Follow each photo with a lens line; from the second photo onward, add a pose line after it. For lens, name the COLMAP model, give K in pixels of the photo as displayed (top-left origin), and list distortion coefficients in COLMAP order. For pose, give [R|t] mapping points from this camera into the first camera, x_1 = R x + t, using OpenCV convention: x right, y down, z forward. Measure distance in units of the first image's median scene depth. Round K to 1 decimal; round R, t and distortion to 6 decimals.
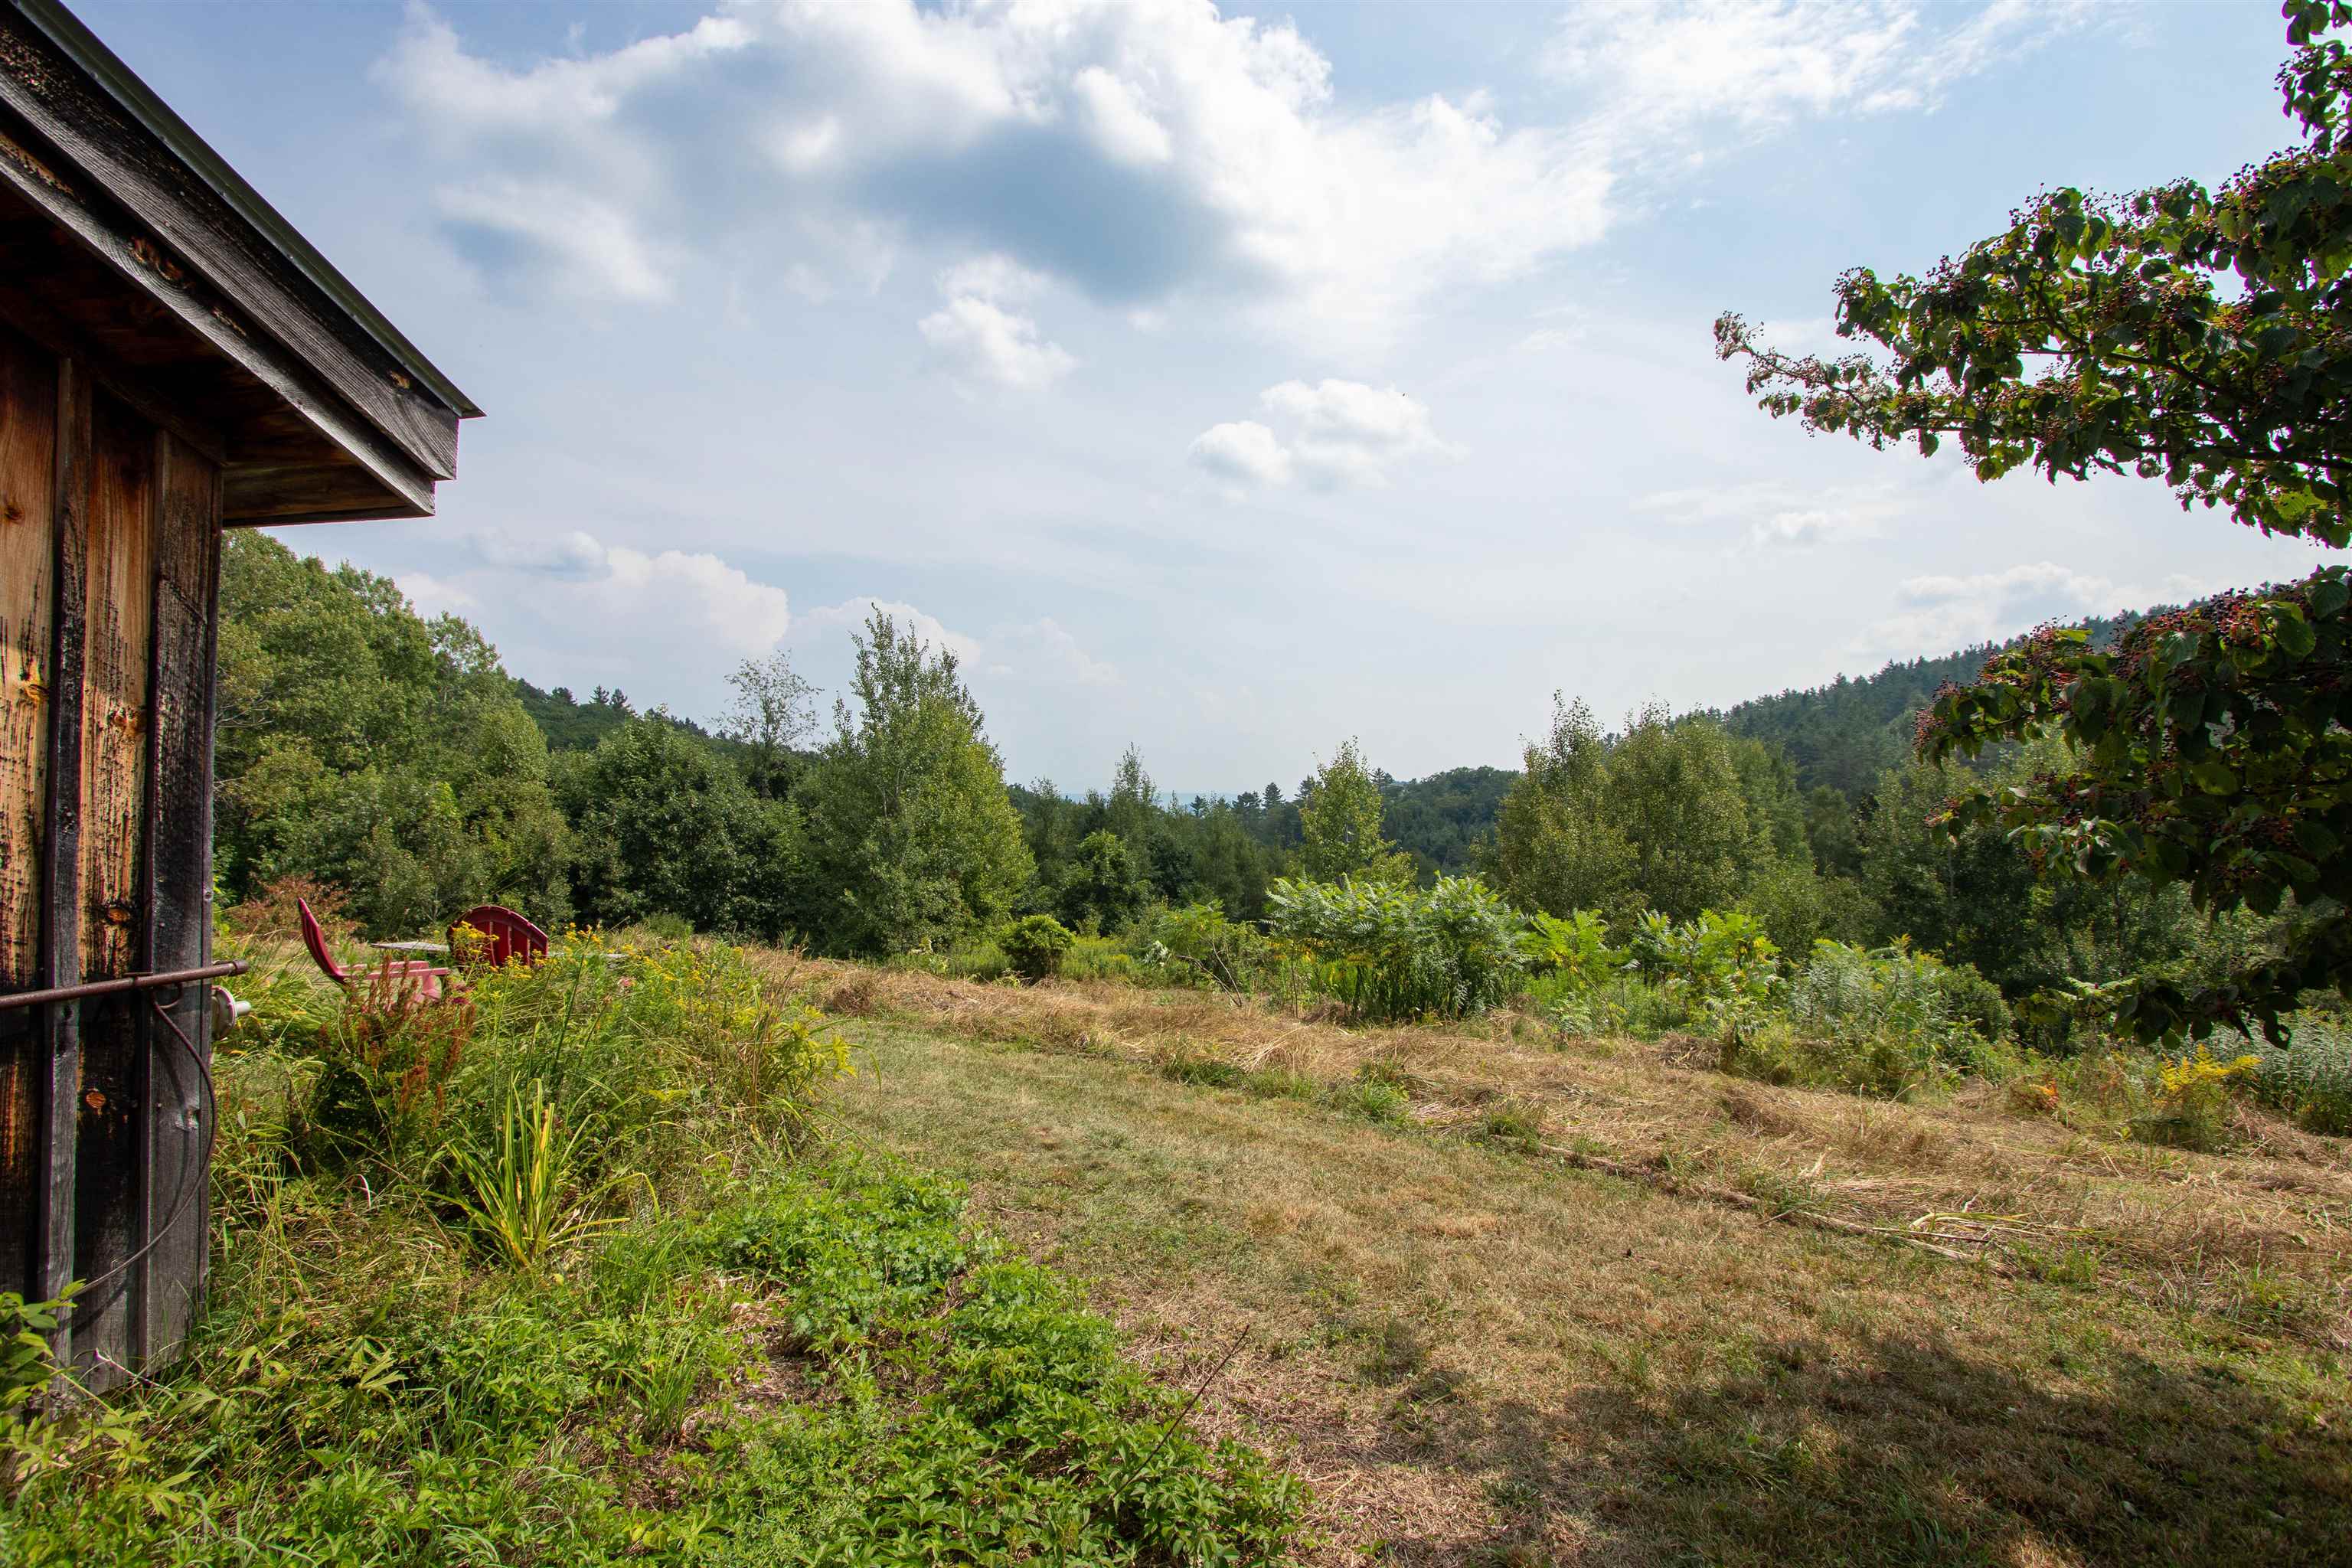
lens RADIAL K [[1106.6, 0, 1176.0], [0, 1106.6, 784.0], [0, 0, 1]] dist [0.132946, 0.000297]
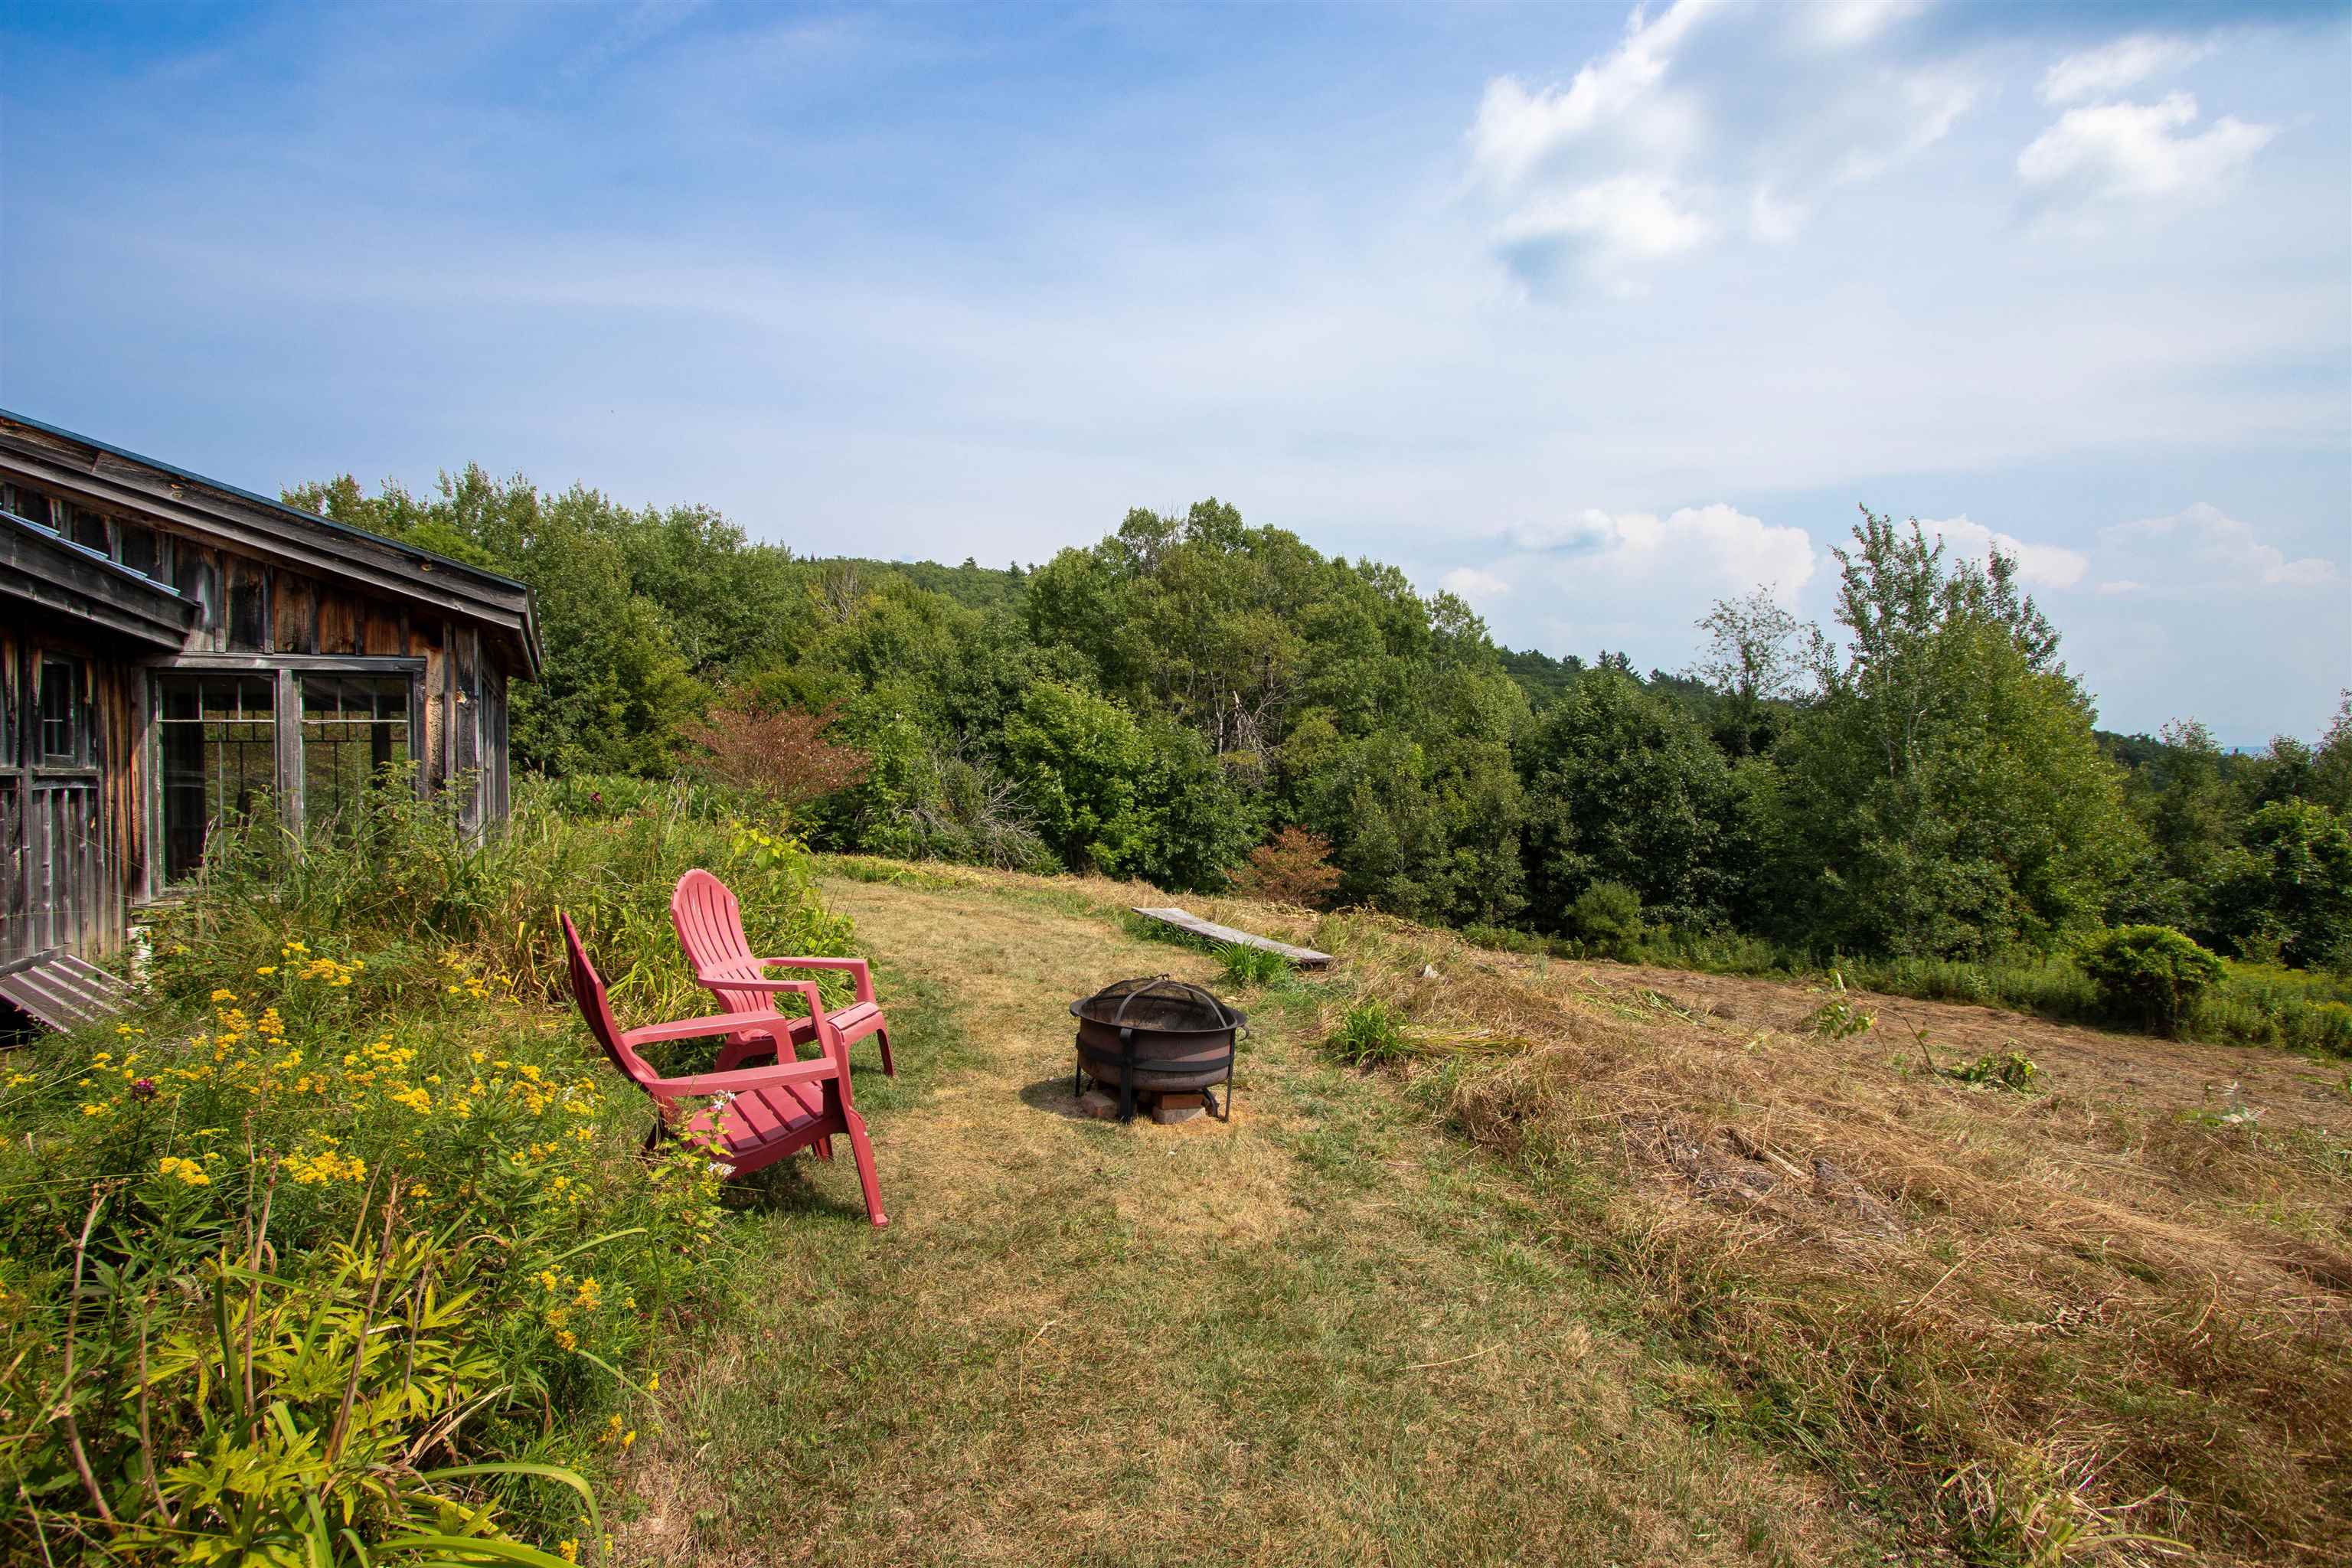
lens RADIAL K [[1126.6, 0, 1178.1], [0, 1126.6, 755.9], [0, 0, 1]] dist [0.042821, -0.019513]
pose [[0.661661, -0.018015, -0.749587, 0.007428], [0.024339, 0.999701, -0.002541, 0.005295], [0.749408, -0.016563, 0.661901, 0.112394]]
